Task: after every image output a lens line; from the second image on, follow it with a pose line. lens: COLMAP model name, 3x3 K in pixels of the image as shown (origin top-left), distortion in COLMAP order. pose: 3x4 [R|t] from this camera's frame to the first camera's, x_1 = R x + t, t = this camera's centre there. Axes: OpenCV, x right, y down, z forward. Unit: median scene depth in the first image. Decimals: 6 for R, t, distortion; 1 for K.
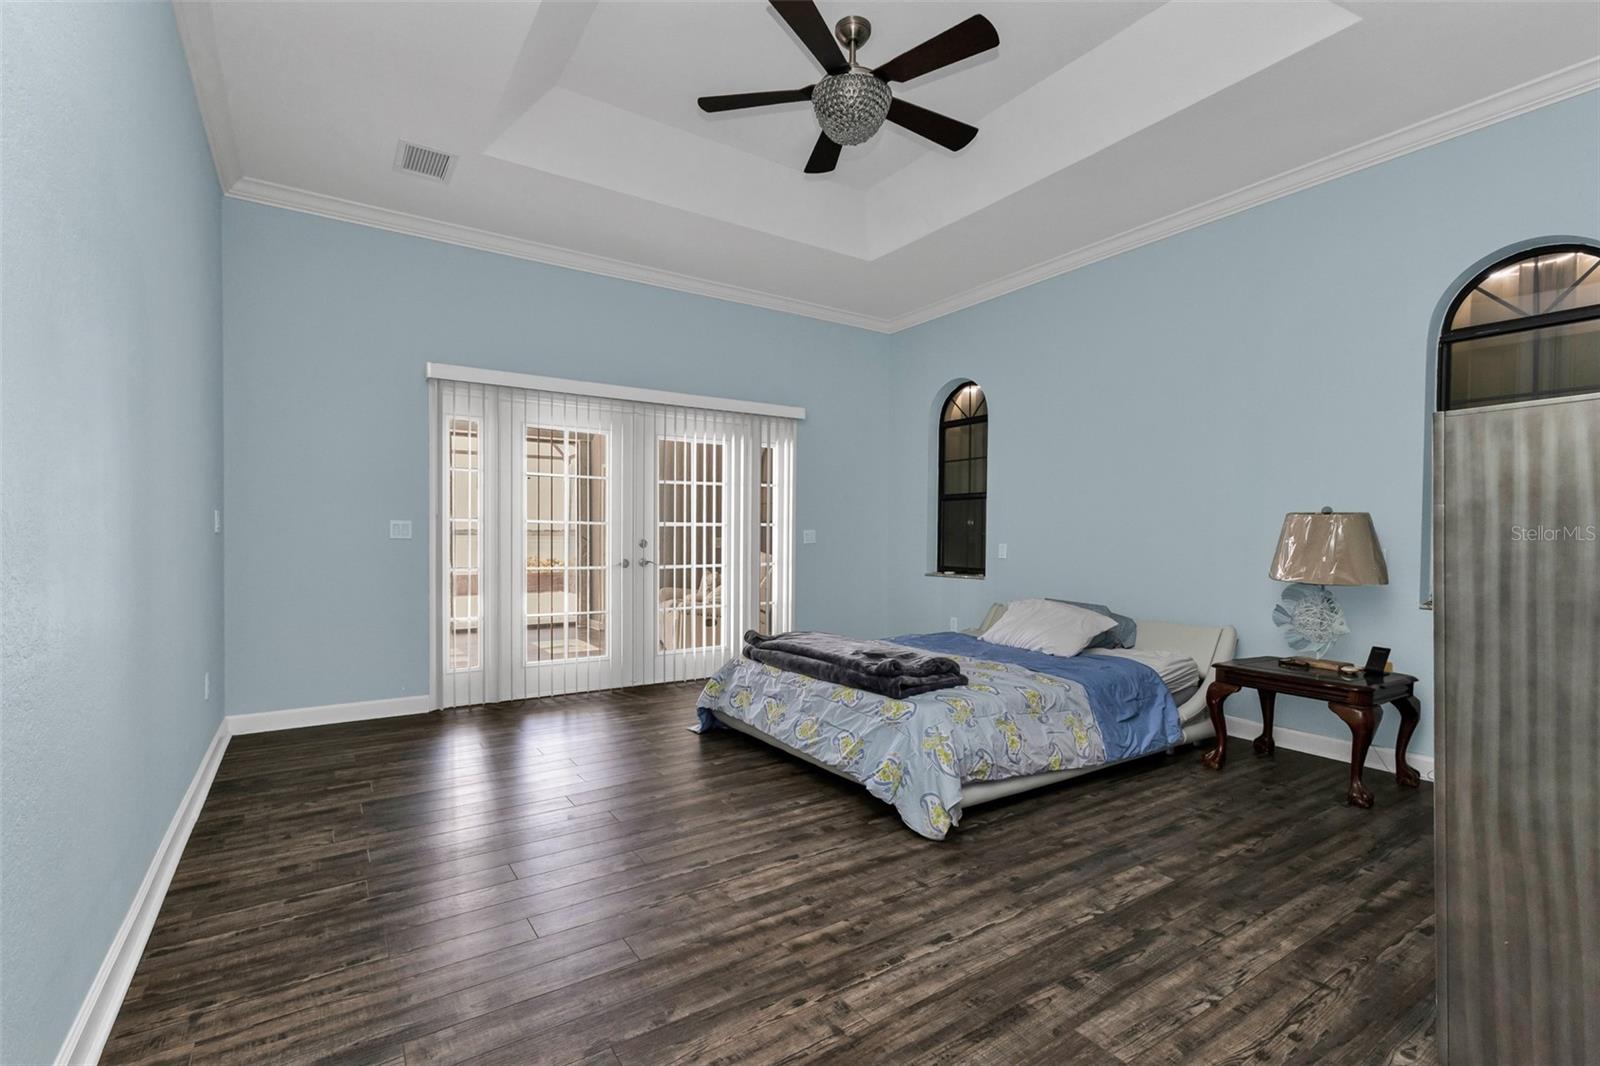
lens RADIAL K [[662.2, 0, 821.0], [0, 662.2, 539.5], [0, 0, 1]] dist [0.010632, -0.004033]
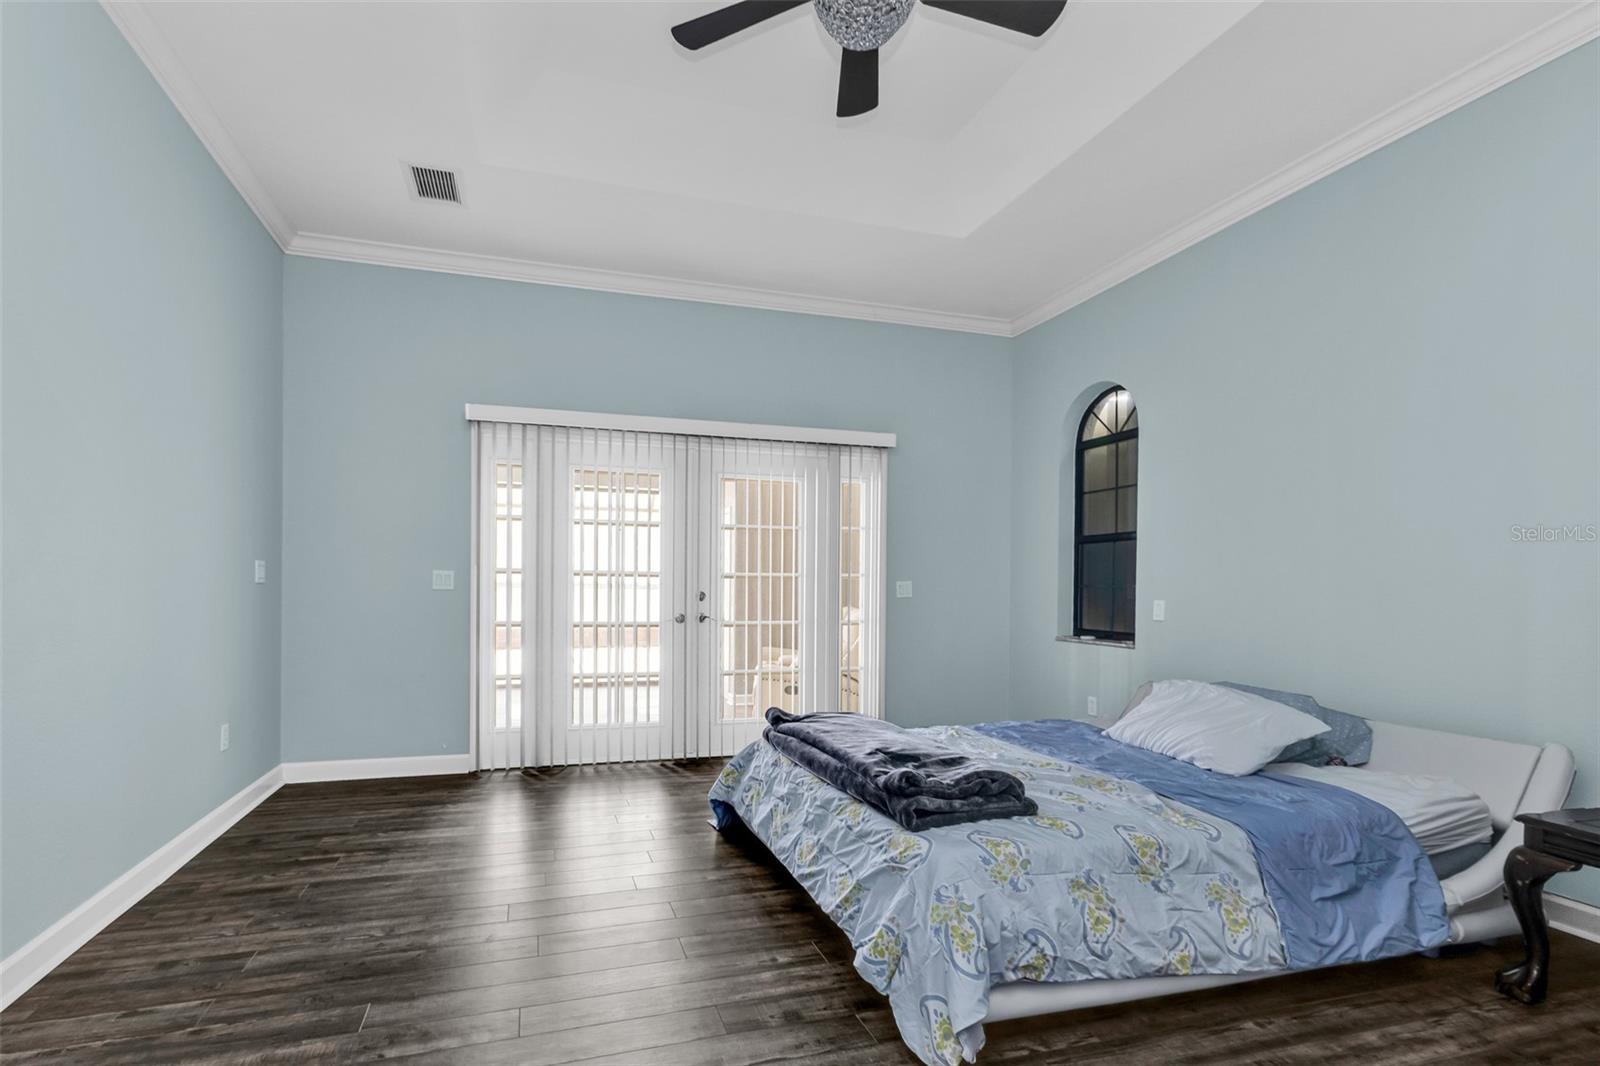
lens RADIAL K [[699.6, 0, 769.1], [0, 699.6, 579.4], [0, 0, 1]] dist [0.022533, -0.007701]
pose [[0.955946, 0.000972, -0.293539, 0.155219], [-0.006368, 0.999828, -0.017429, -0.001014], [0.293472, 0.018530, 0.955788, 0.224585]]
